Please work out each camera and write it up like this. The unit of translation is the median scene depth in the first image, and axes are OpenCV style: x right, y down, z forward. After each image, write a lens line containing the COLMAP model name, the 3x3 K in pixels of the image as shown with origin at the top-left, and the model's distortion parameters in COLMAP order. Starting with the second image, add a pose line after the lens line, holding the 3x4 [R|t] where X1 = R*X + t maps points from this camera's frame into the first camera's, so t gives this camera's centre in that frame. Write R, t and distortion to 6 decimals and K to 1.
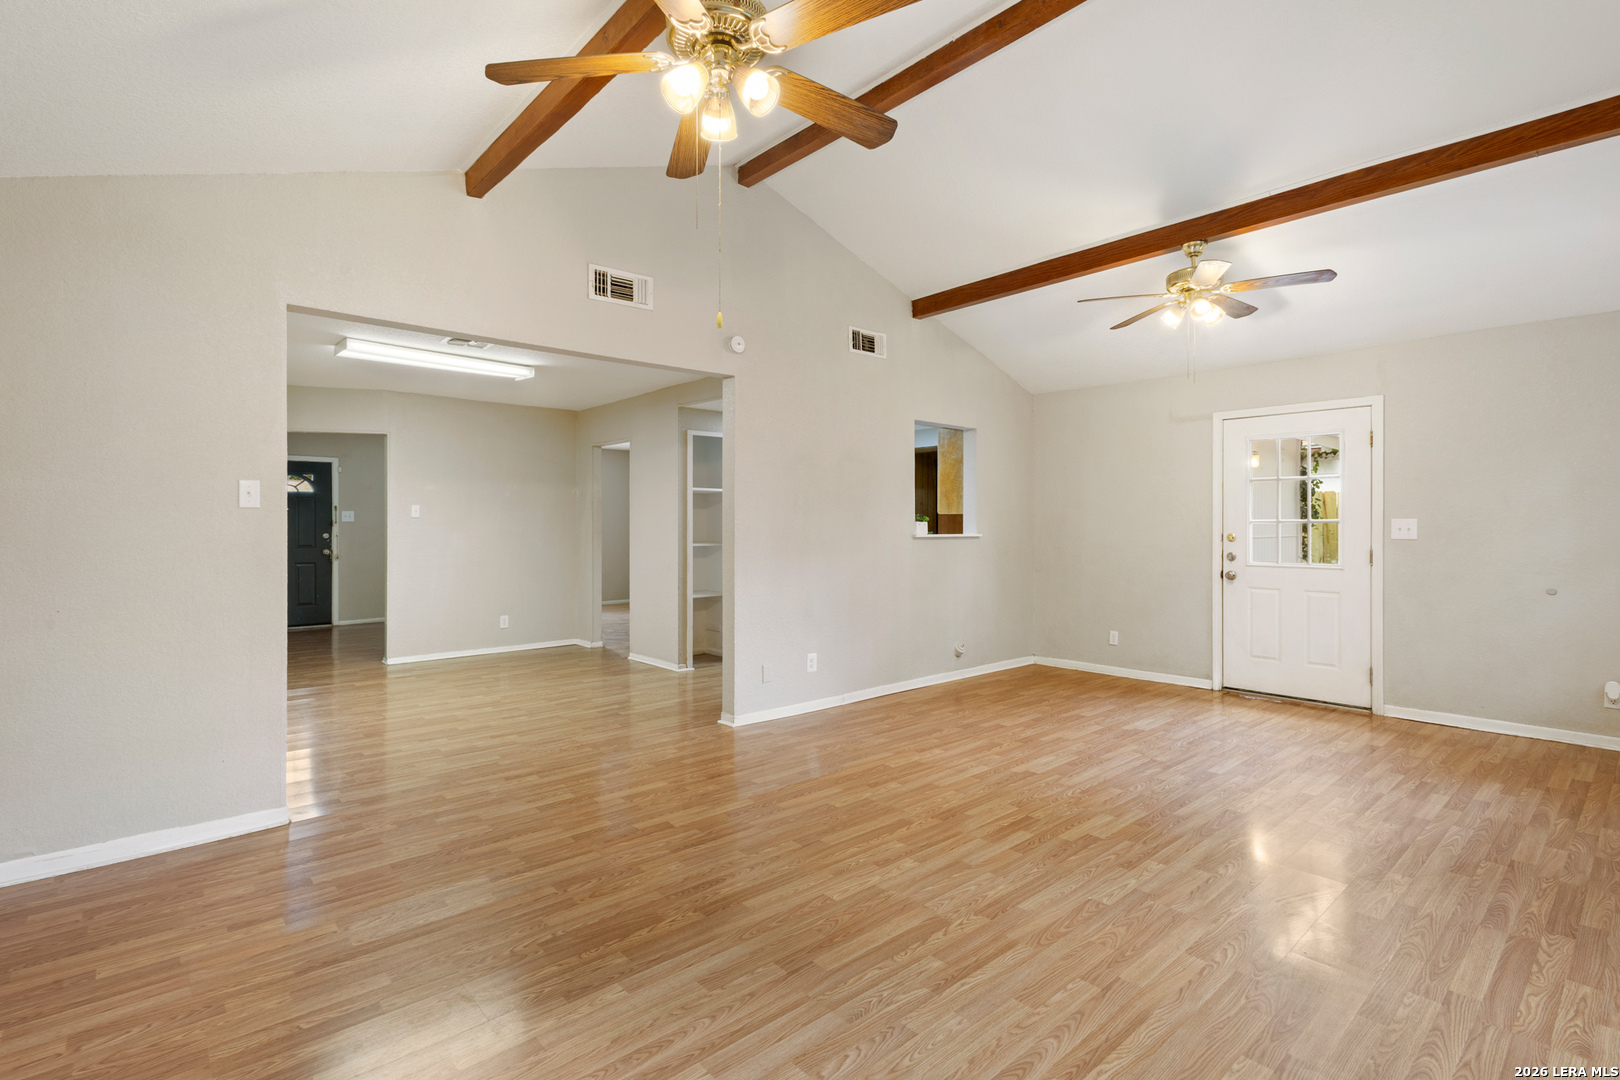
lens RADIAL K [[748.8, 0, 796.8], [0, 748.8, 534.8], [0, 0, 1]] dist [0.011888, -0.000794]
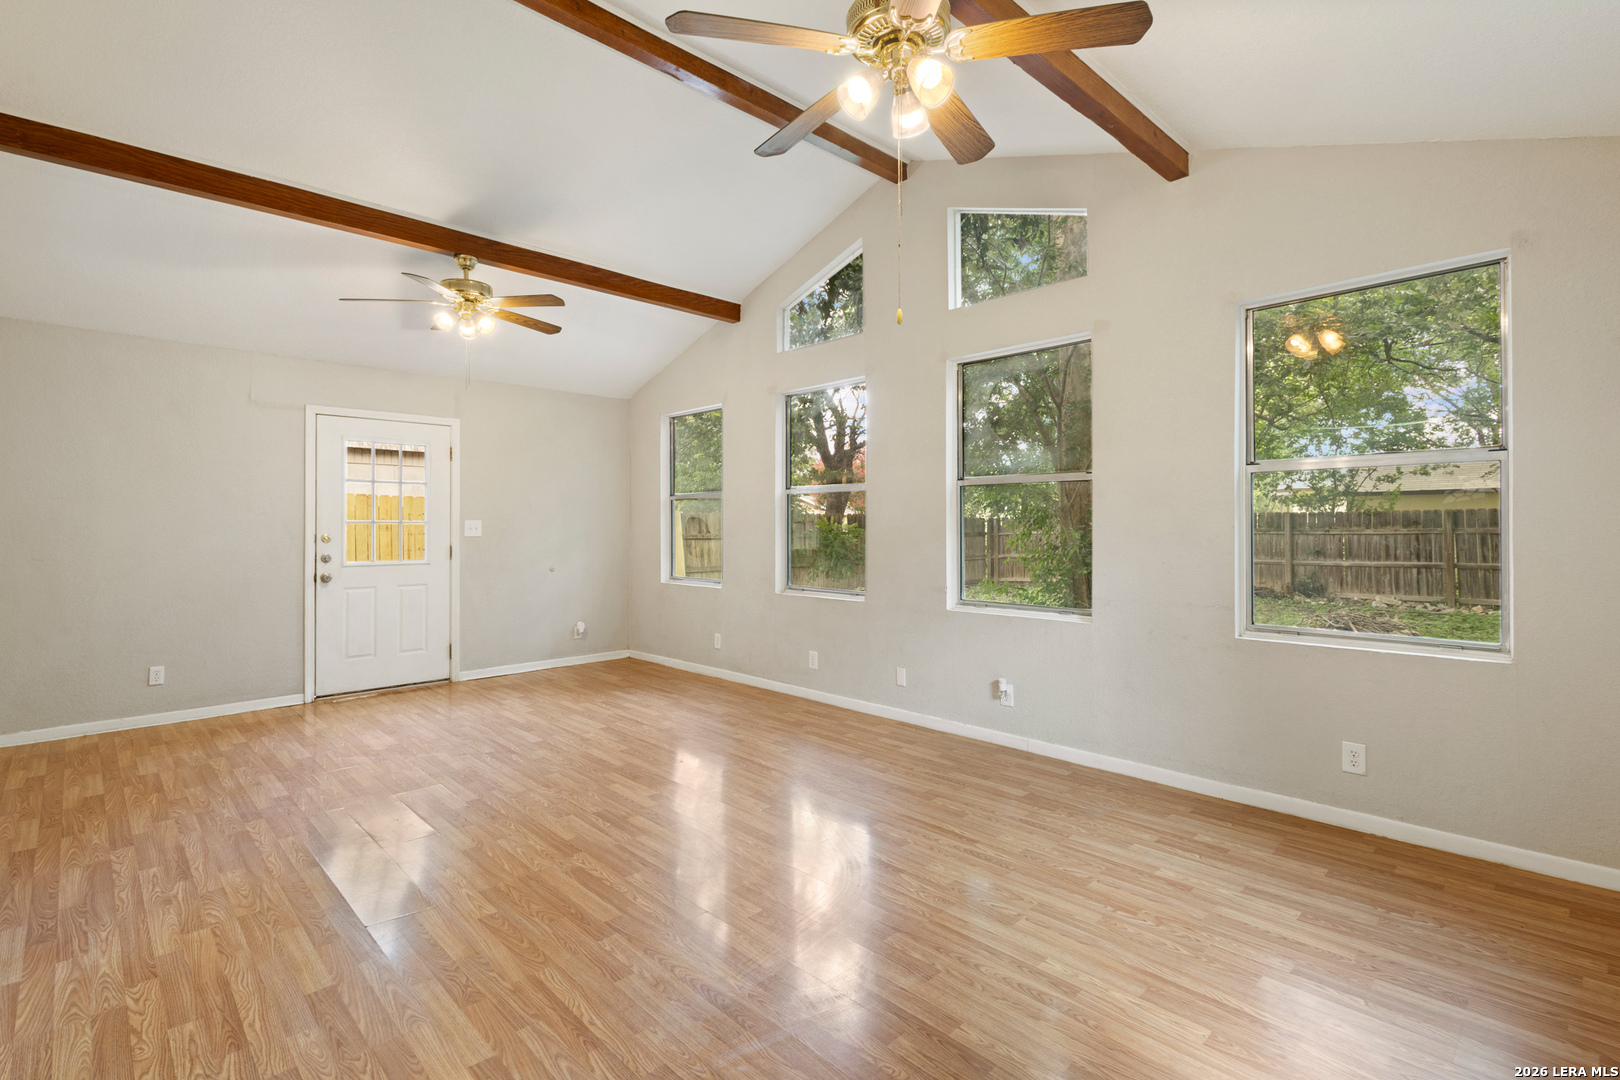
lens RADIAL K [[748.8, 0, 796.0], [0, 748.8, 533.2], [0, 0, 1]] dist [0.011888, -0.000794]
pose [[-0.025580, -0.010031, 0.999622, -0.532269], [0.013945, 0.999849, 0.010390, -0.006647], [-0.999576, 0.014205, -0.025436, 0.565571]]
